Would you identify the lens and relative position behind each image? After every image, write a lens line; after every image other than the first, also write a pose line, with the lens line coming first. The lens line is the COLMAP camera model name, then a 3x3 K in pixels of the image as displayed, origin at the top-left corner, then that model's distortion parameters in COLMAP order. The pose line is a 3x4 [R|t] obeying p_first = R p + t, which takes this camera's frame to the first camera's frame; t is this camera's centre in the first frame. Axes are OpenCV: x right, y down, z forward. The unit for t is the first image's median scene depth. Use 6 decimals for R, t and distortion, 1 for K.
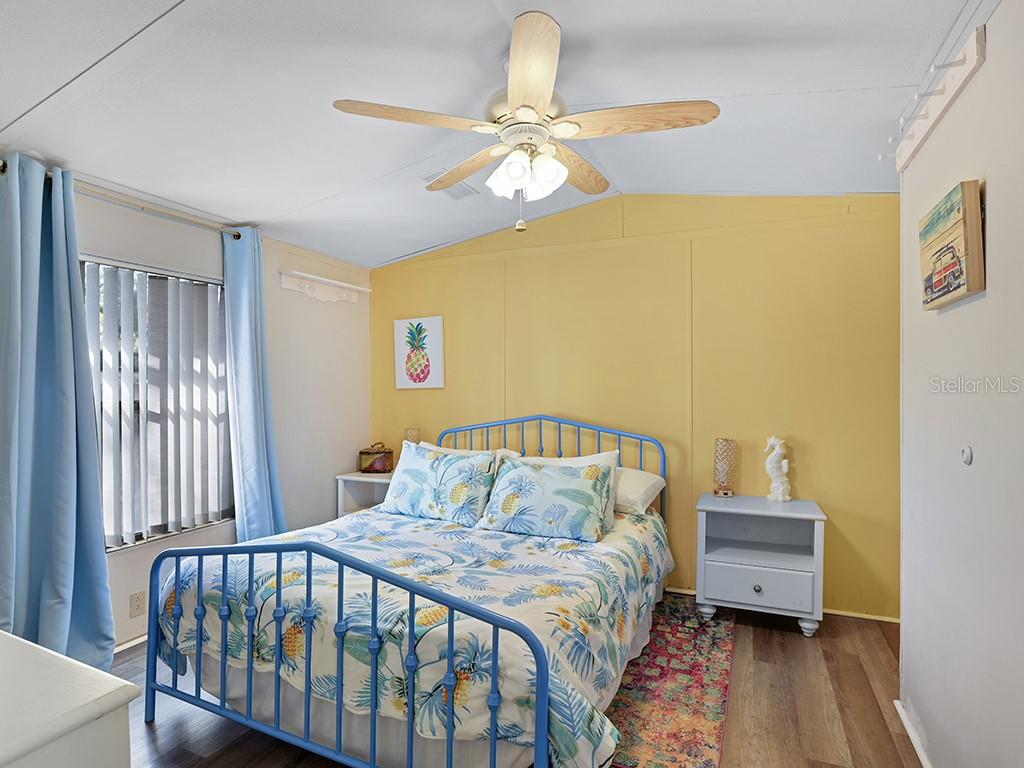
lens RADIAL K [[534.6, 0, 514.9], [0, 534.6, 386.5], [0, 0, 1]] dist [-0.042842, 0.004283]
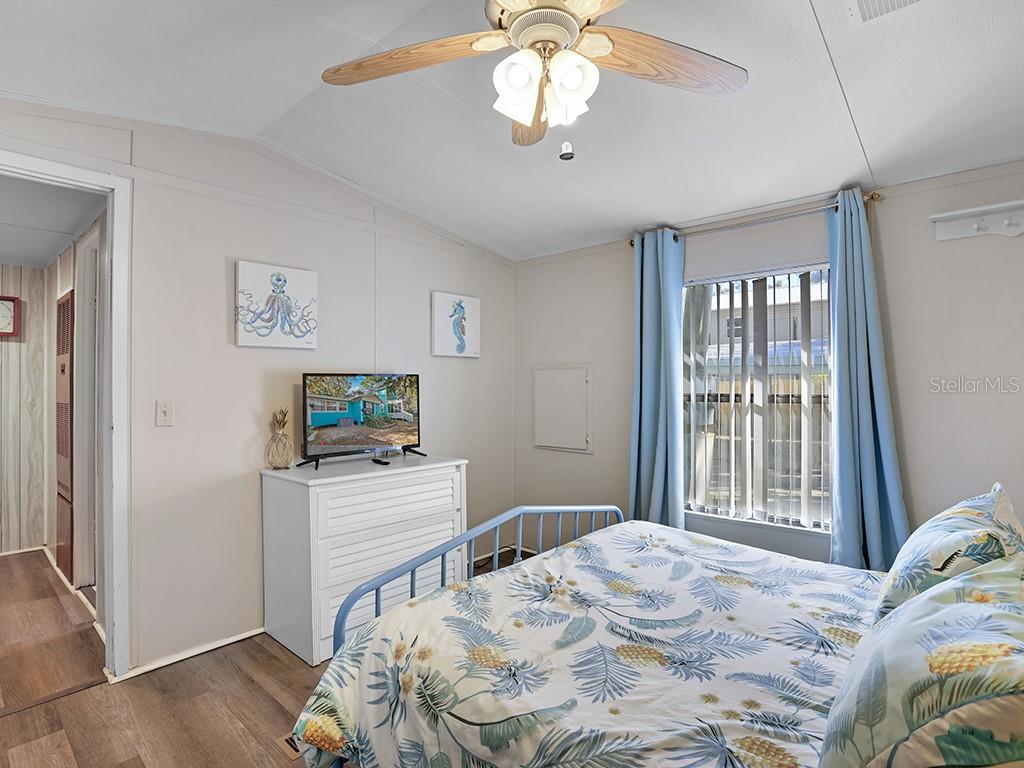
lens RADIAL K [[534.6, 0, 509.2], [0, 534.6, 384.5], [0, 0, 1]] dist [-0.042842, 0.004283]
pose [[-0.324023, 0.001904, -0.946047, 0.492540], [0.011446, 0.999933, -0.001908, 0.001863], [0.945980, -0.011447, -0.324023, 0.829062]]
